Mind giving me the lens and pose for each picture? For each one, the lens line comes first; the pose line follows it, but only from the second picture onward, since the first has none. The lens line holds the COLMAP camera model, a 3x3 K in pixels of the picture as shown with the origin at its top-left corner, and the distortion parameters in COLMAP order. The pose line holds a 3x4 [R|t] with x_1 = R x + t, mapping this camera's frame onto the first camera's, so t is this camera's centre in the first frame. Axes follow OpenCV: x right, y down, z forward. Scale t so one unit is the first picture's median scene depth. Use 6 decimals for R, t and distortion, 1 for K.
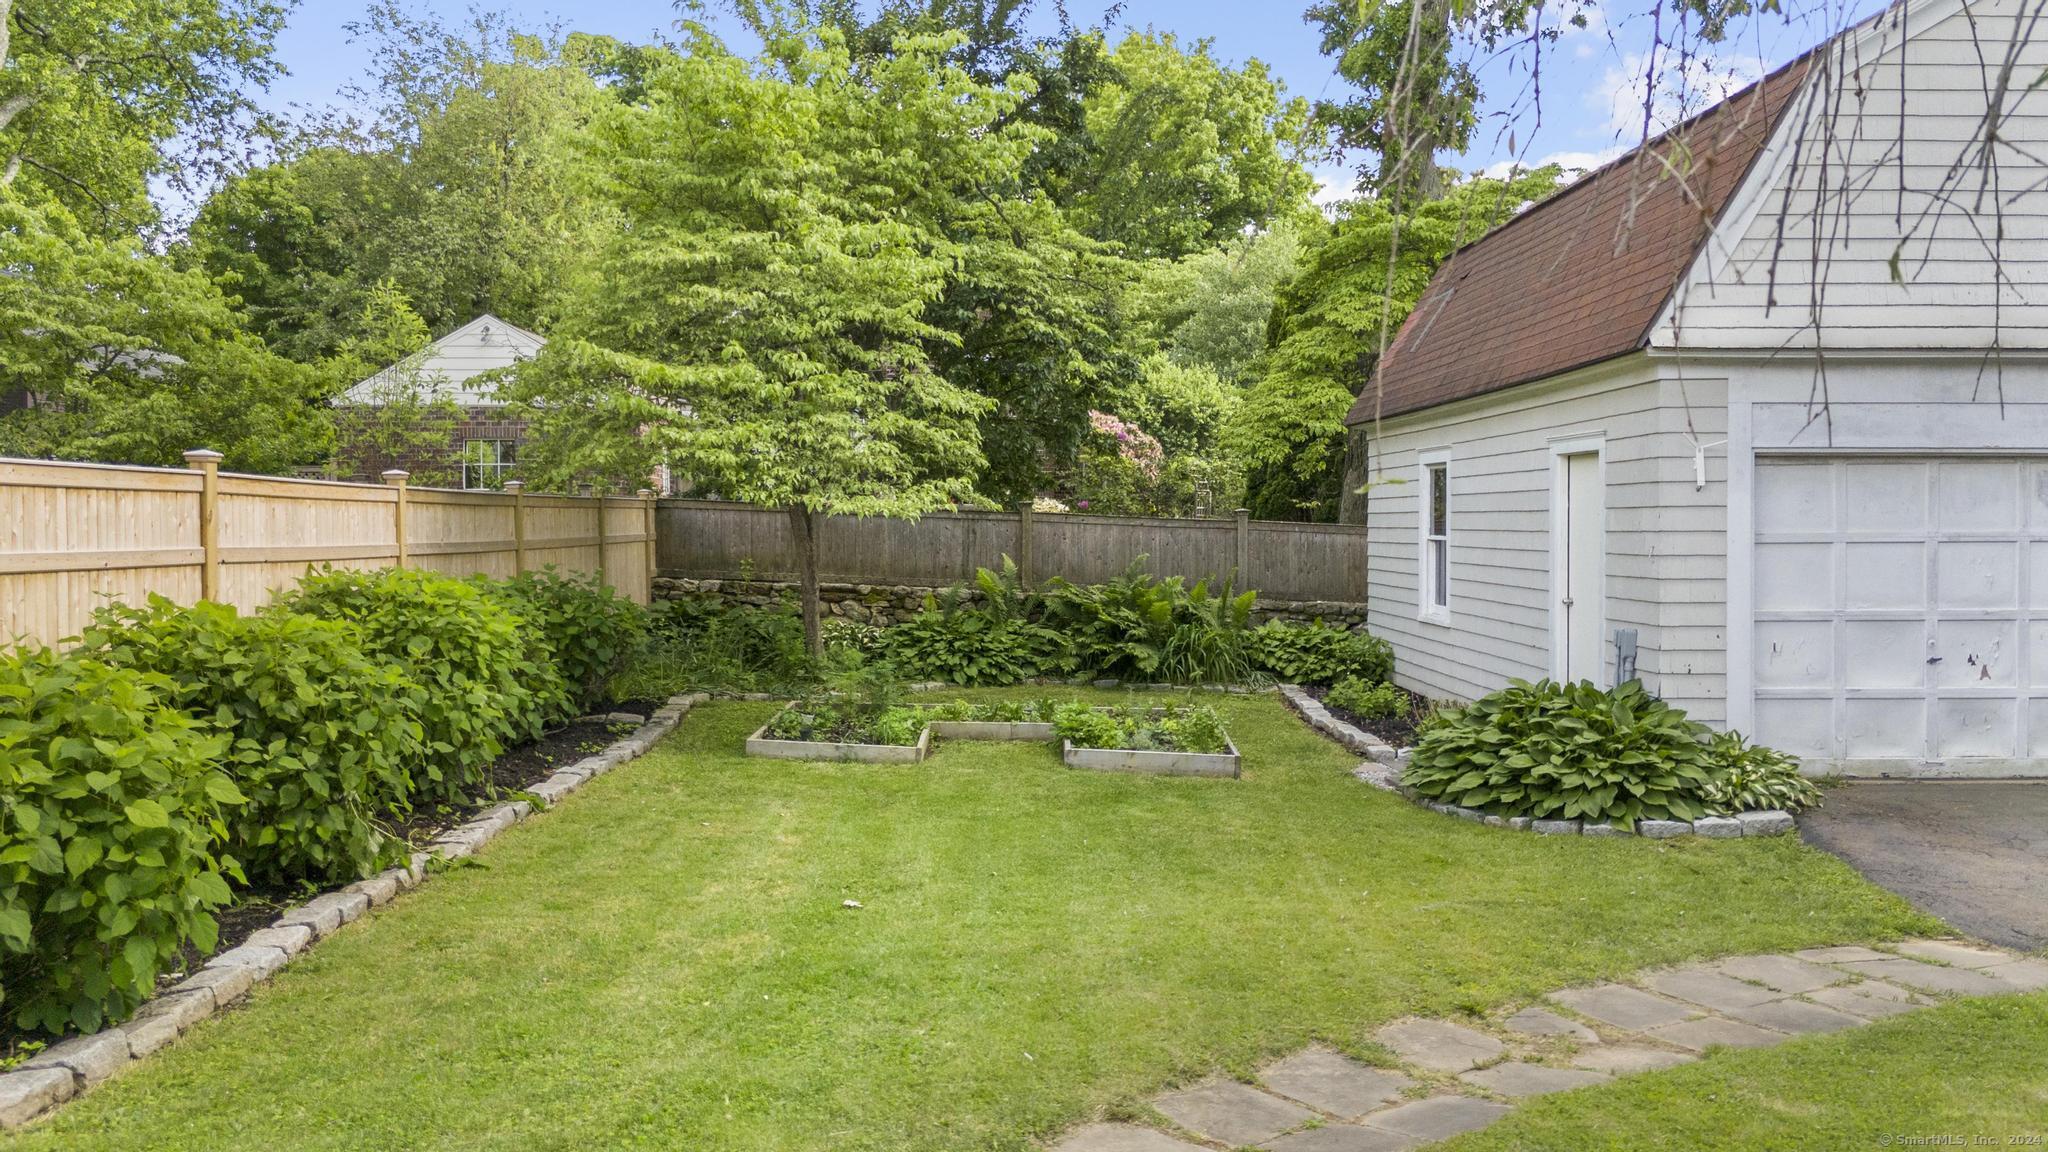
lens RADIAL K [[1505.0, 0, 1013.7], [0, 1505.0, 512.4], [0, 0, 1]] dist [0.059934, -0.060396]
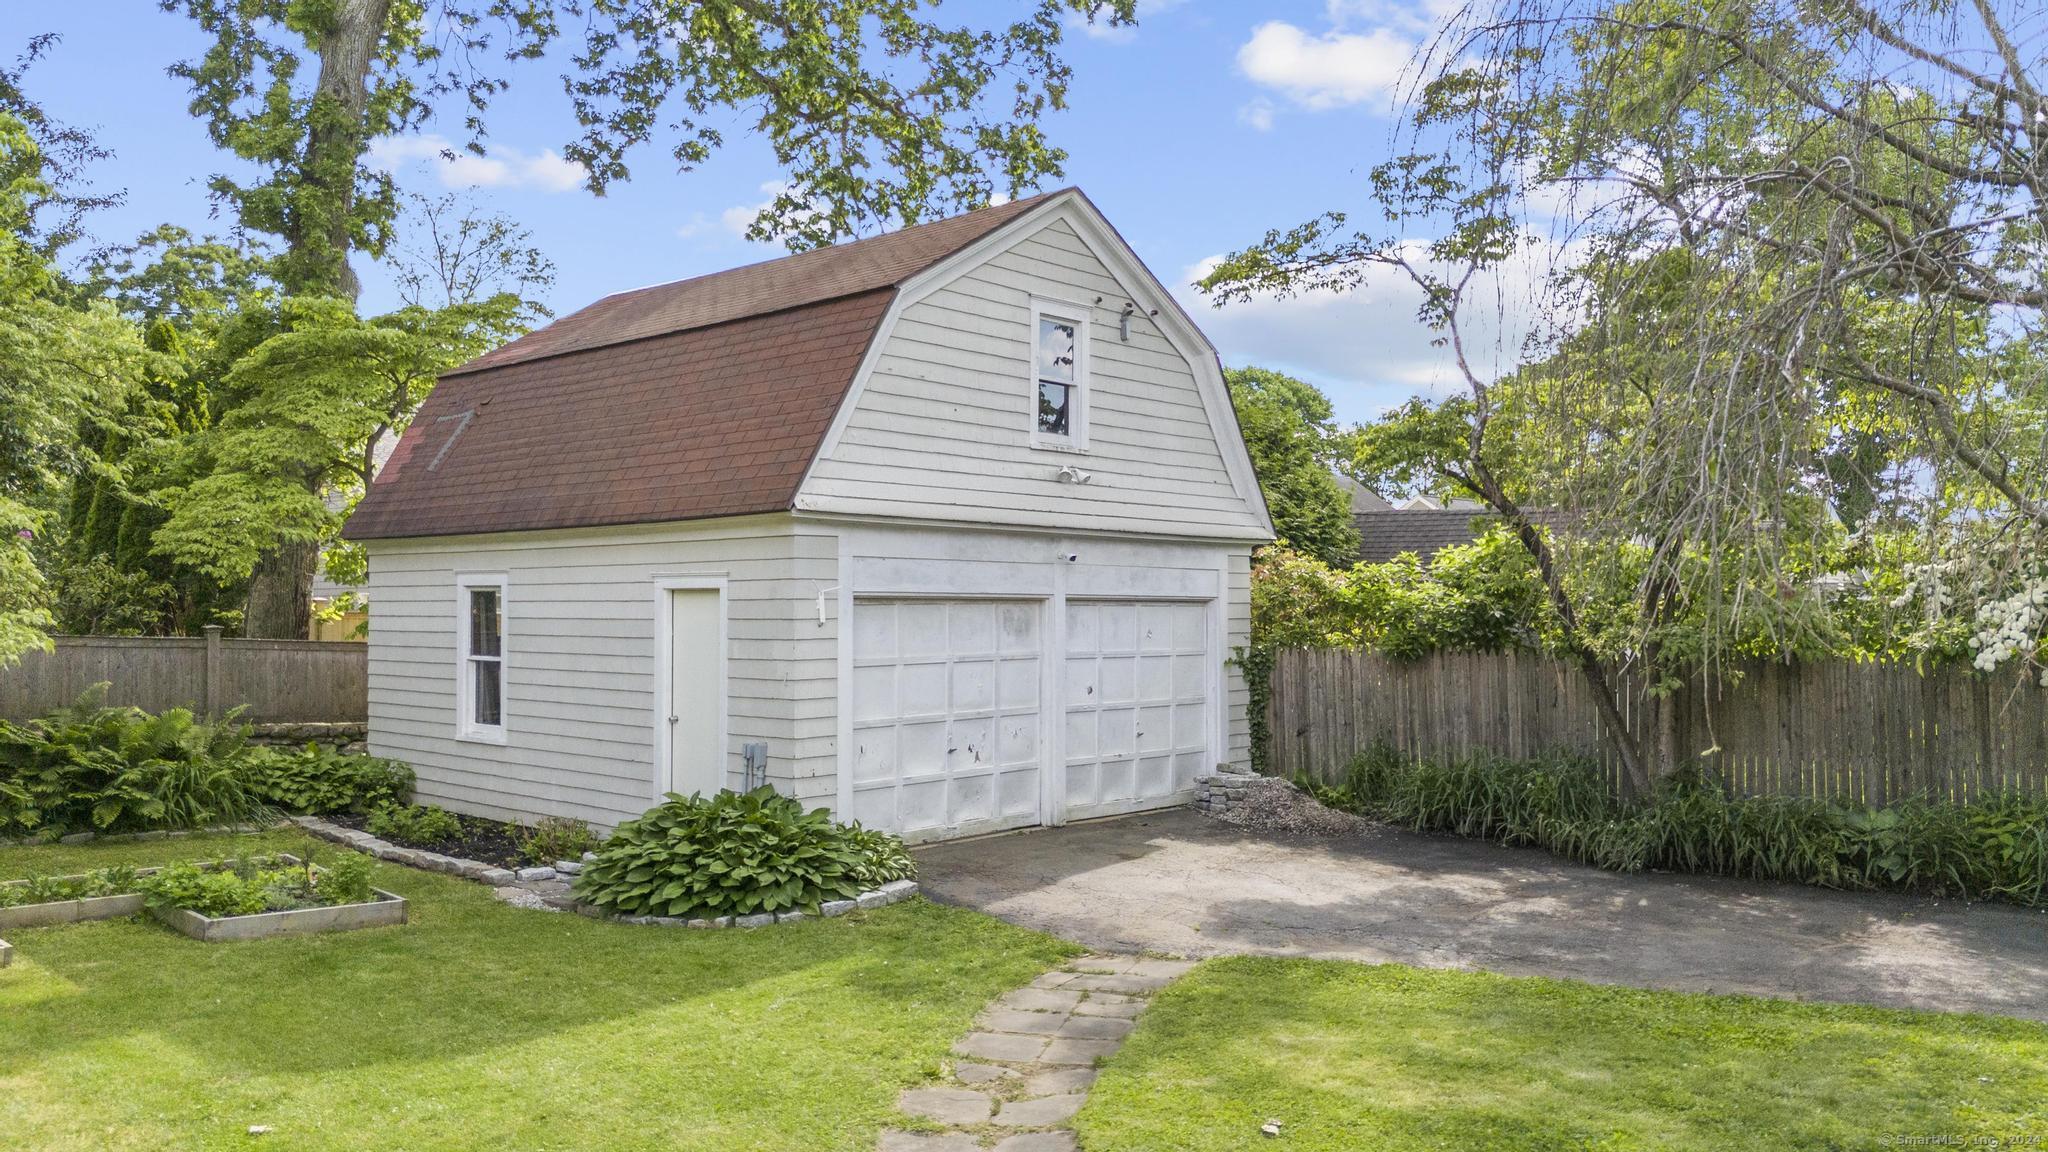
lens RADIAL K [[1505.0, 0, 1013.7], [0, 1505.0, 512.4], [0, 0, 1]] dist [0.059934, -0.060396]
pose [[0.692503, 0.044512, 0.720041, -0.323562], [-0.005150, 0.998374, -0.056765, -0.037513], [-0.721397, 0.035602, 0.691606, 0.034332]]
